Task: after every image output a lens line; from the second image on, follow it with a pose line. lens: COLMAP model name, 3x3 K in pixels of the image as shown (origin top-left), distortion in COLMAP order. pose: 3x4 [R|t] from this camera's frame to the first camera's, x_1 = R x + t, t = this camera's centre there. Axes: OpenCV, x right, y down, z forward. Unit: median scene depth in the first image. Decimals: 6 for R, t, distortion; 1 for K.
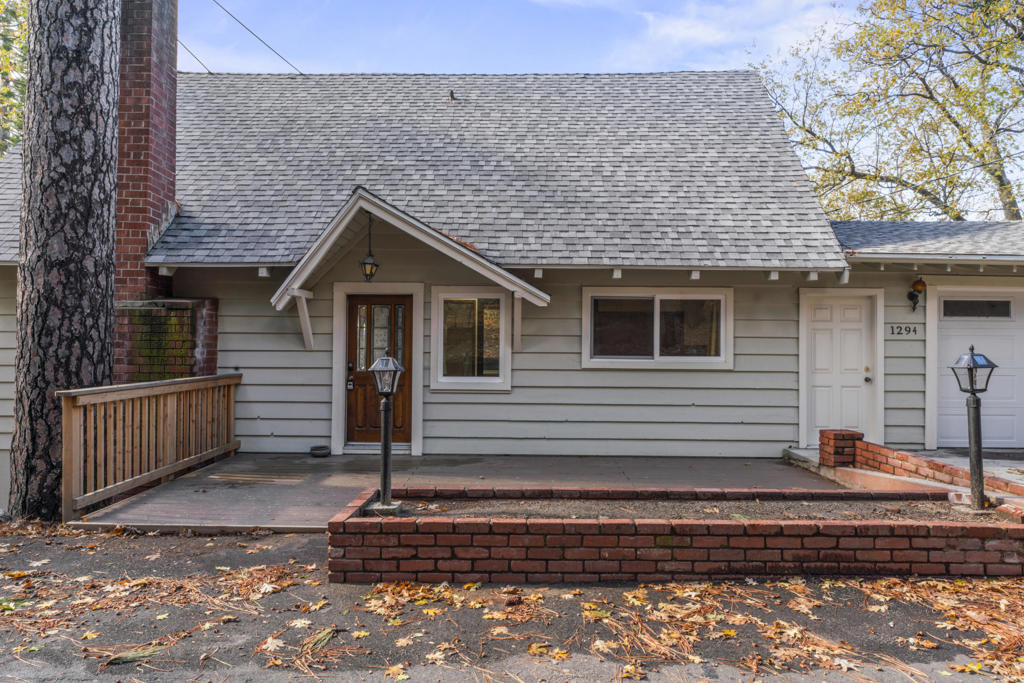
lens RADIAL K [[590.1, 0, 510.1], [0, 590.1, 344.4], [0, 0, 1]] dist [-0.004482, -0.000804]
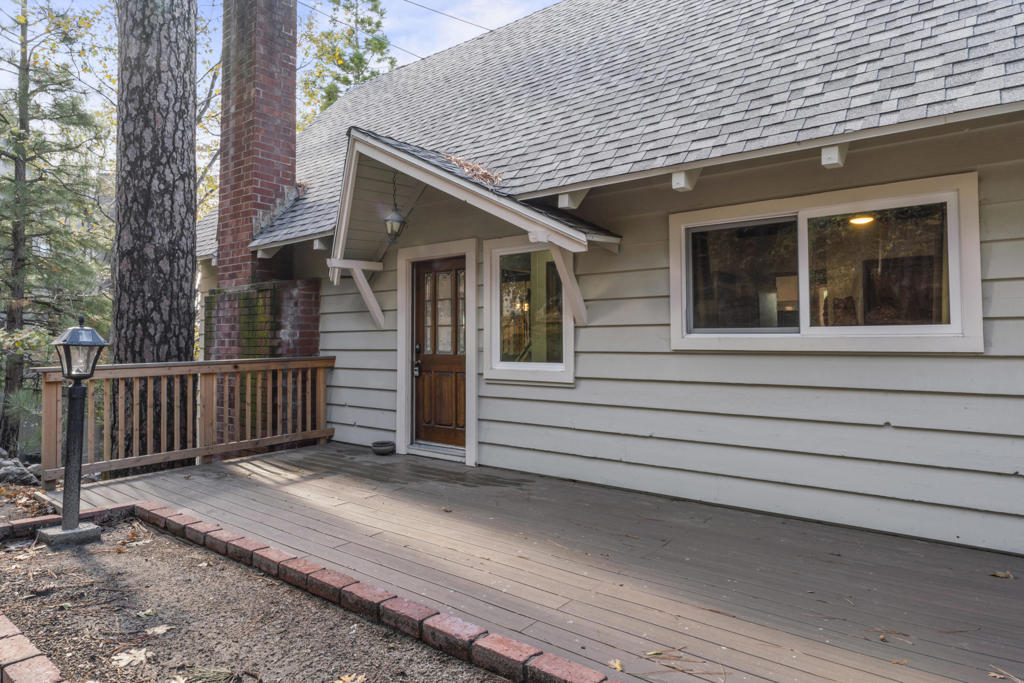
lens RADIAL K [[626.8, 0, 520.8], [0, 626.8, 318.4], [0, 0, 1]] dist [-0.005405, -0.002684]
pose [[0.781766, -0.032814, -0.622708, 0.503554], [0.017405, 0.999374, -0.030812, 0.032008], [0.623329, 0.013249, 0.781847, 0.514256]]
